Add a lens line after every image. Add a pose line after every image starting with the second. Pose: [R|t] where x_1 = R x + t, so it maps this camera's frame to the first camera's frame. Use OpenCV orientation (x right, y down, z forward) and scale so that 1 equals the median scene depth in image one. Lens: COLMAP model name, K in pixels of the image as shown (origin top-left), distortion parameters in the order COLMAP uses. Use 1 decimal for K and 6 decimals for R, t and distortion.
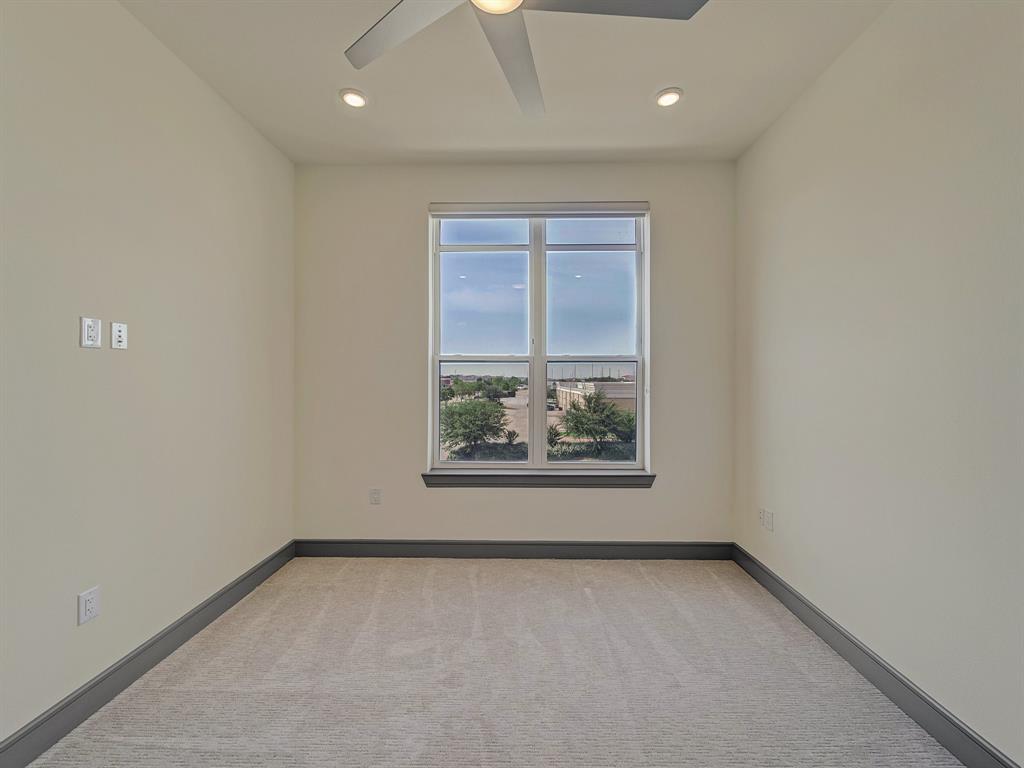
lens RADIAL K [[389.1, 0, 524.1], [0, 389.1, 382.7], [0, 0, 1]] dist [-0.001820, -0.000200]
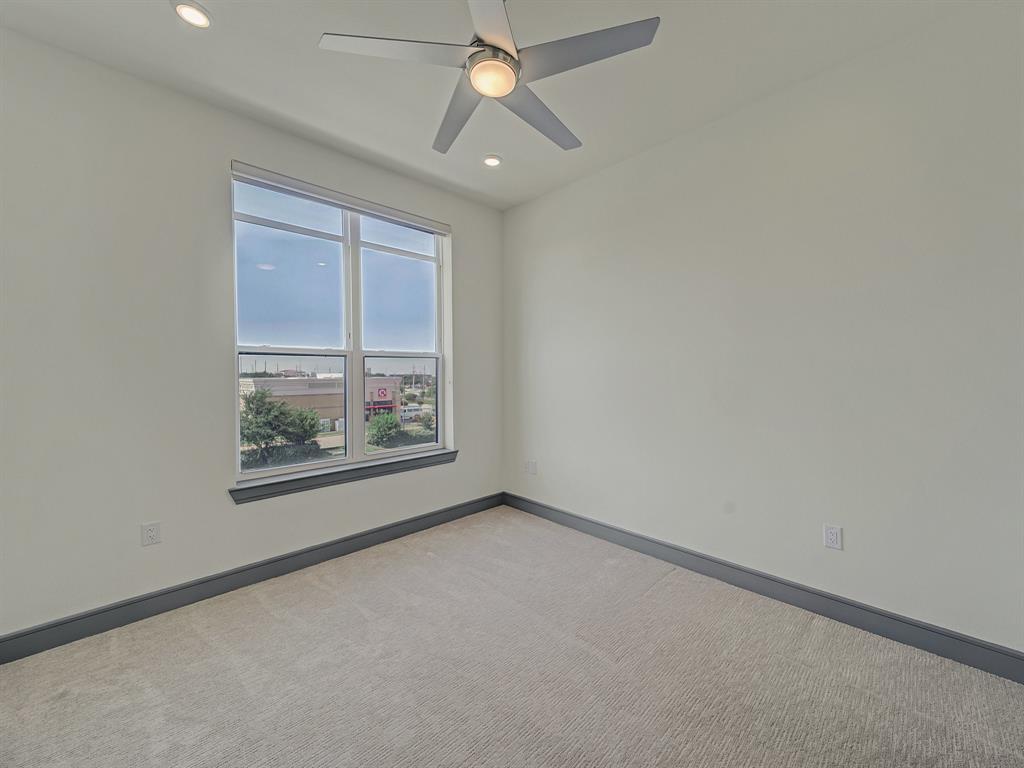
lens RADIAL K [[393.1, 0, 512.0], [0, 393.1, 384.0], [0, 0, 1]] dist [-0.000524, -0.000009]
pose [[0.710630, -0.024684, 0.703133, -0.391334], [0.013376, 0.999678, 0.021575, 0.001230], [-0.703439, -0.005927, 0.710731, -0.007534]]
